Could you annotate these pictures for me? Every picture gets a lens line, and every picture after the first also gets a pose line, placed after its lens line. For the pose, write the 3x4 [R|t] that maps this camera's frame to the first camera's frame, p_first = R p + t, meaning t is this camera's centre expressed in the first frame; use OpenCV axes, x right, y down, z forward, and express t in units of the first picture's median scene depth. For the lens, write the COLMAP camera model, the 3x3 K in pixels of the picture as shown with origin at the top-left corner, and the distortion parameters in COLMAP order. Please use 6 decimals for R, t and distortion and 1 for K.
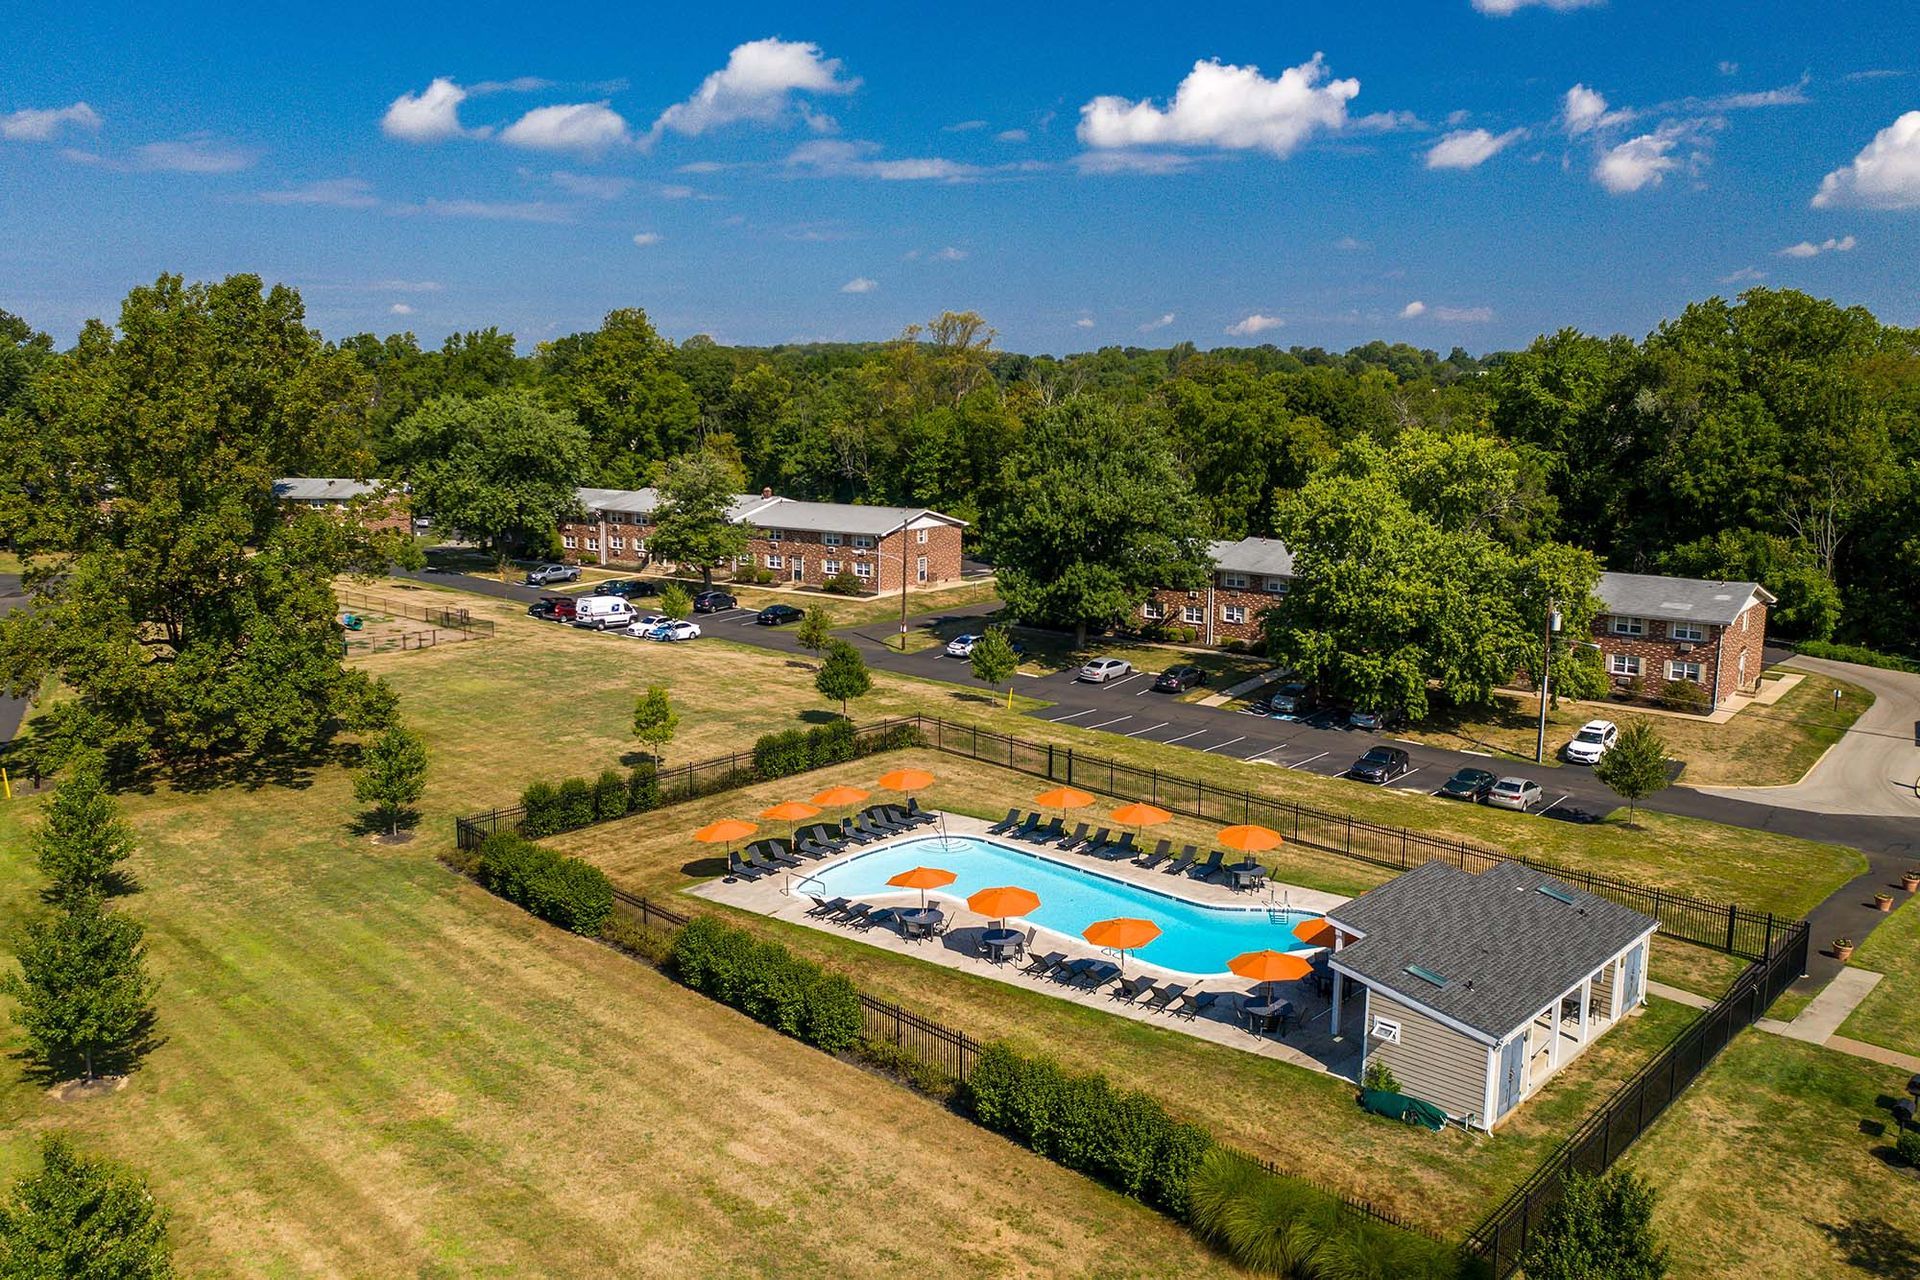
lens RADIAL K [[1534.6, 0, 960.0], [0, 1534.6, 640.0], [0, 0, 1]] dist [-0.004130, -0.001678]
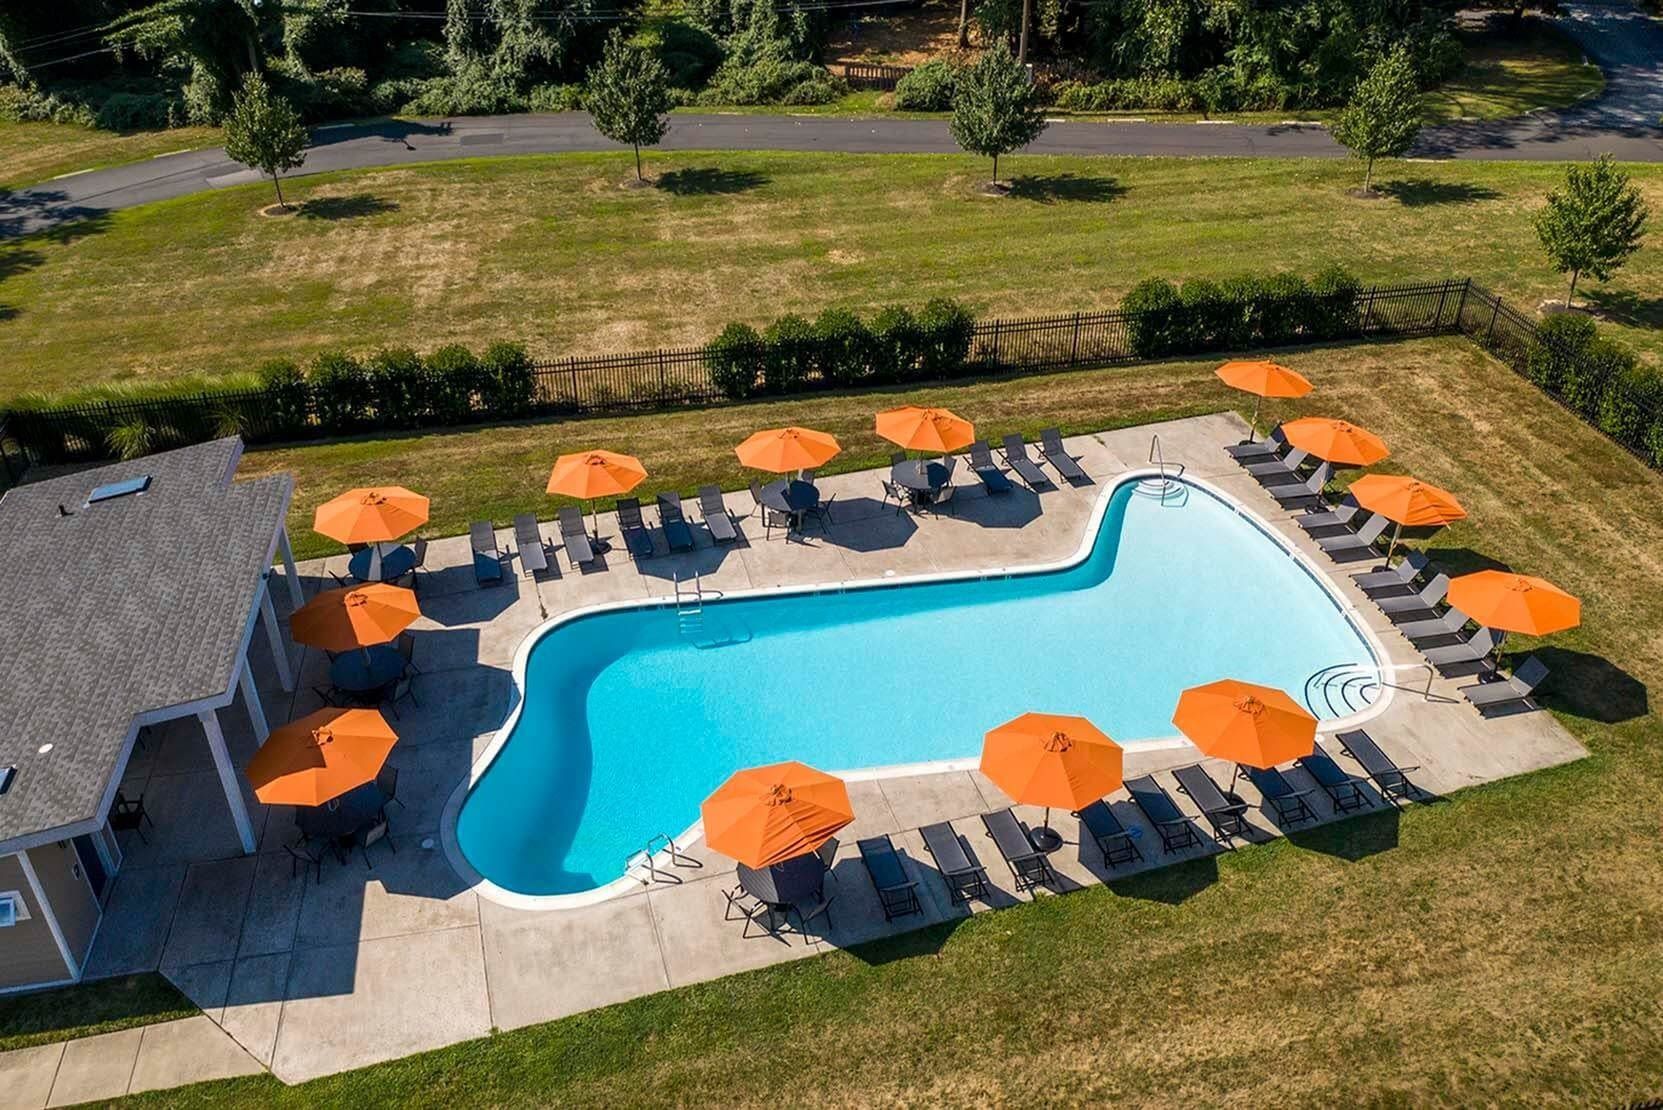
lens RADIAL K [[1329.1, 0, 831.5], [0, 1329.1, 555.0], [0, 0, 1]] dist [-0.004130, -0.001678]
pose [[-0.594624, 0.439996, -0.672923, 0.406086], [-0.144097, 0.765091, 0.627592, -0.162751], [0.790986, 0.470147, -0.391540, 1.149863]]
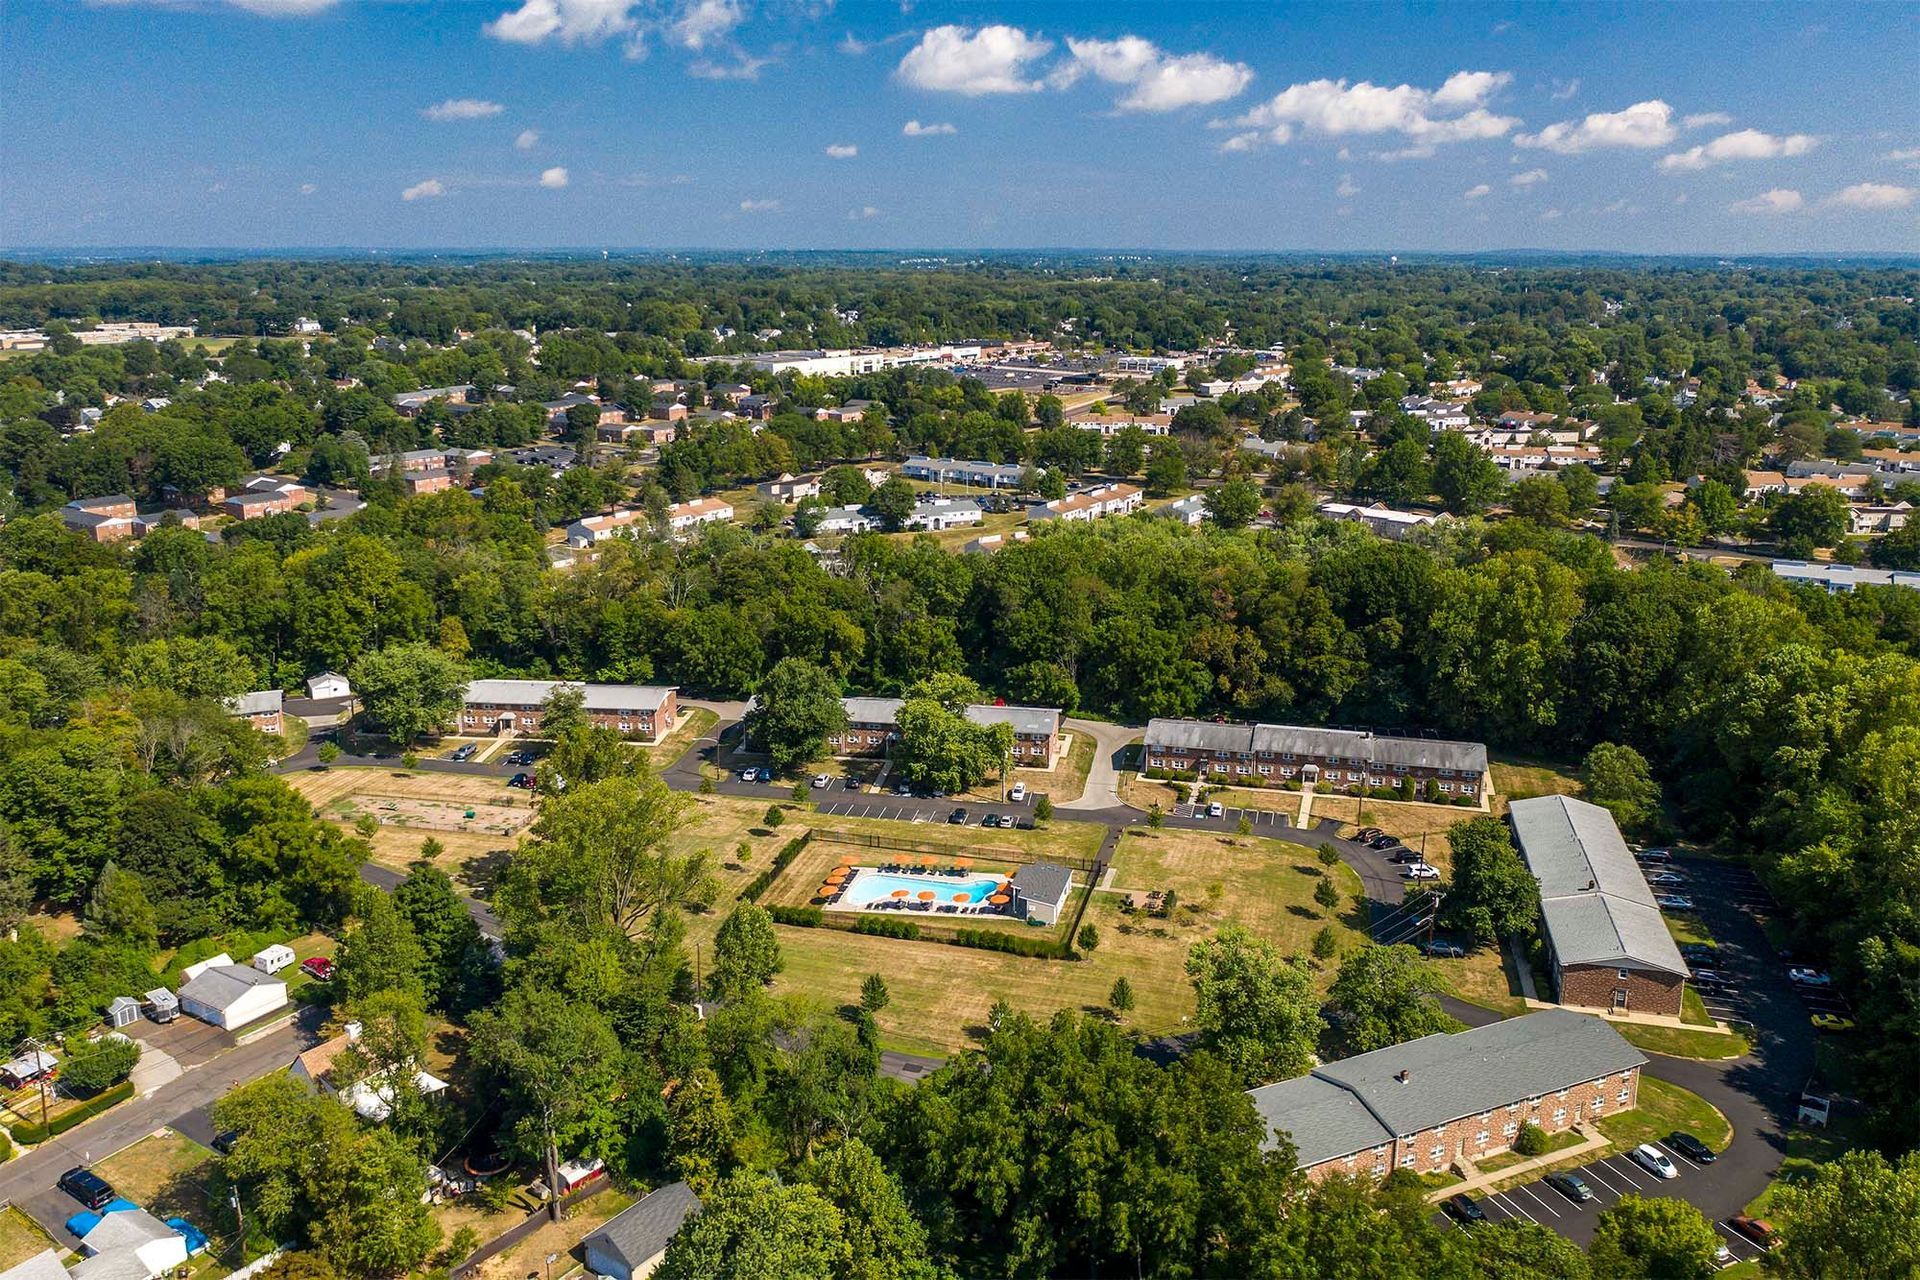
lens RADIAL K [[1534.6, 0, 960.0], [0, 1534.6, 640.0], [0, 0, 1]] dist [-0.004130, -0.001678]
pose [[0.882617, -0.128108, 0.452300, -1.374980], [0.092529, 0.990672, 0.100035, -0.745145], [-0.460896, -0.046442, 0.886238, -2.147300]]
